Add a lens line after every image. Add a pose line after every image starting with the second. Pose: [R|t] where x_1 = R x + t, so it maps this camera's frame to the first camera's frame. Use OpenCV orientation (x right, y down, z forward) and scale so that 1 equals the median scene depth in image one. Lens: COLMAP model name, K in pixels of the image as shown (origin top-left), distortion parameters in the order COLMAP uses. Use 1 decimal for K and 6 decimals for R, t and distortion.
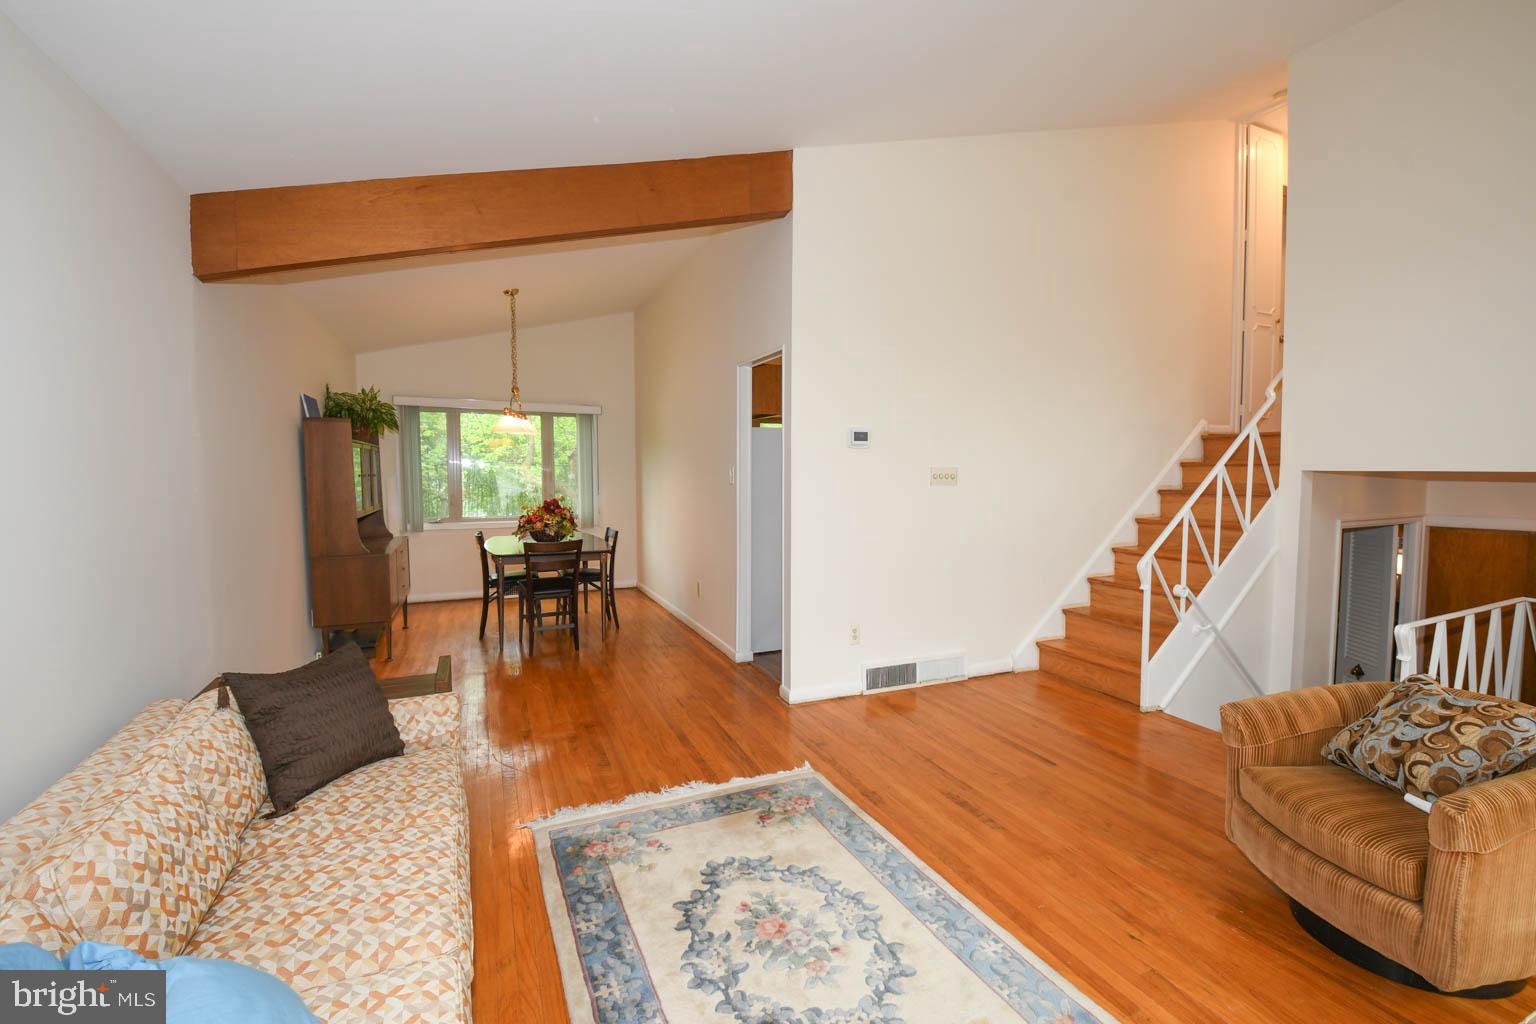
lens RADIAL K [[671.1, 0, 768.5], [0, 671.1, 505.2], [0, 0, 1]] dist [0.010793, -0.022760]
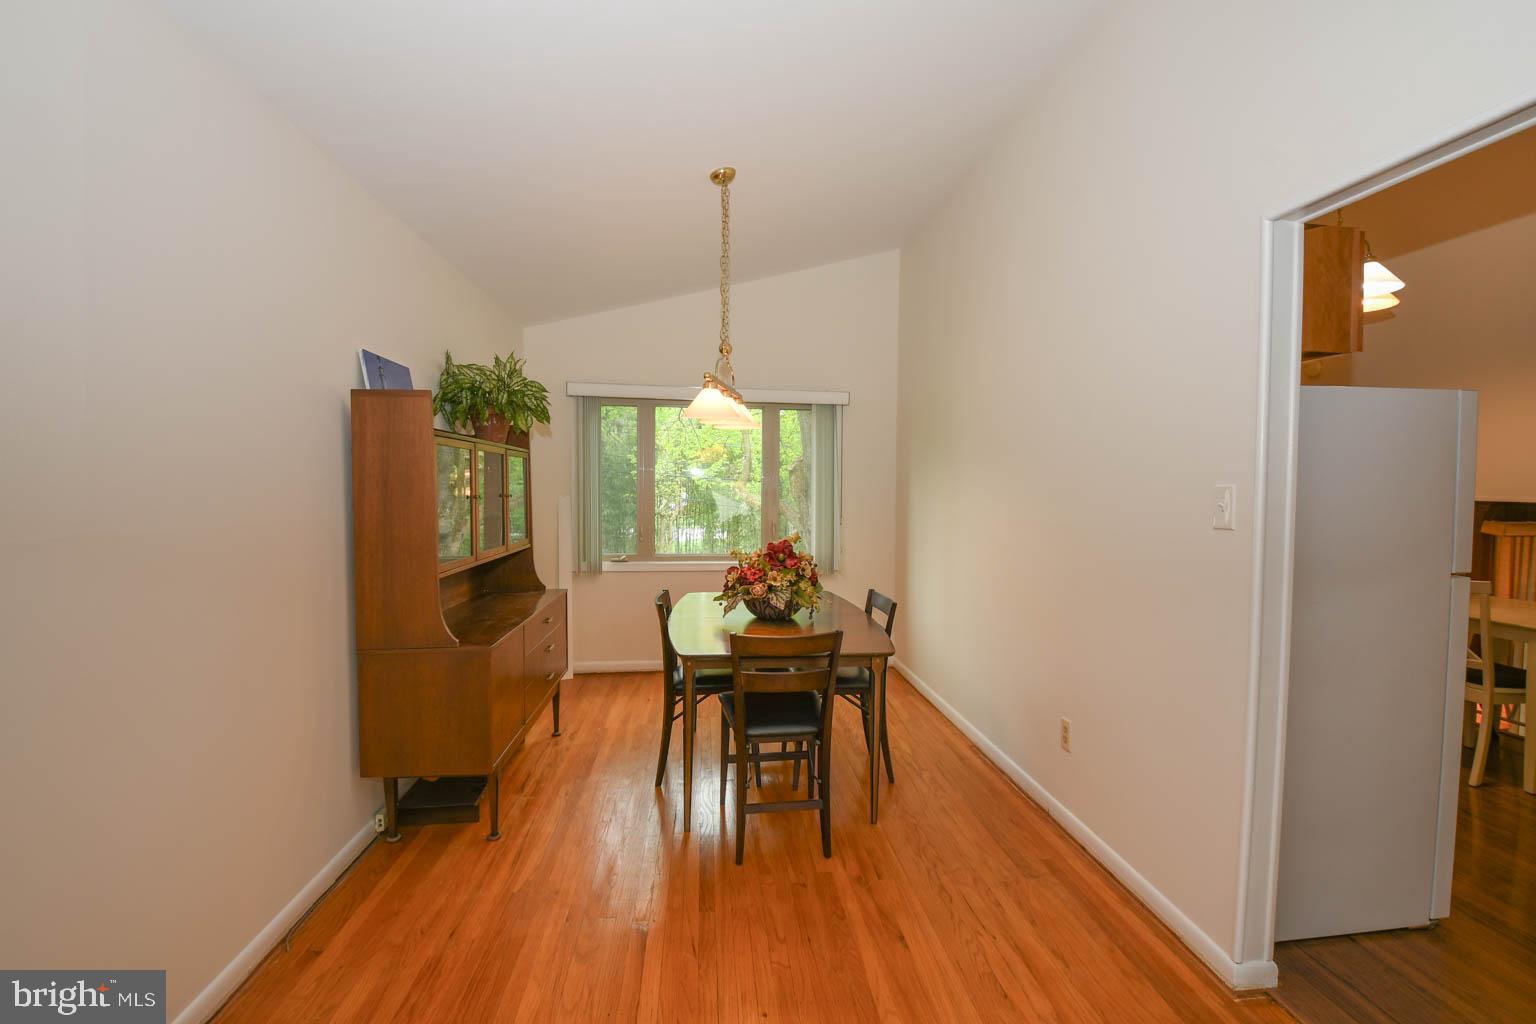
lens RADIAL K [[671.1, 0, 768.5], [0, 671.1, 505.2], [0, 0, 1]] dist [0.010793, -0.022760]
pose [[0.953496, 0.016804, -0.300936, -0.163411], [-0.024435, 0.999468, -0.021611, -0.026500], [0.300413, 0.027959, 0.953399, 0.458086]]
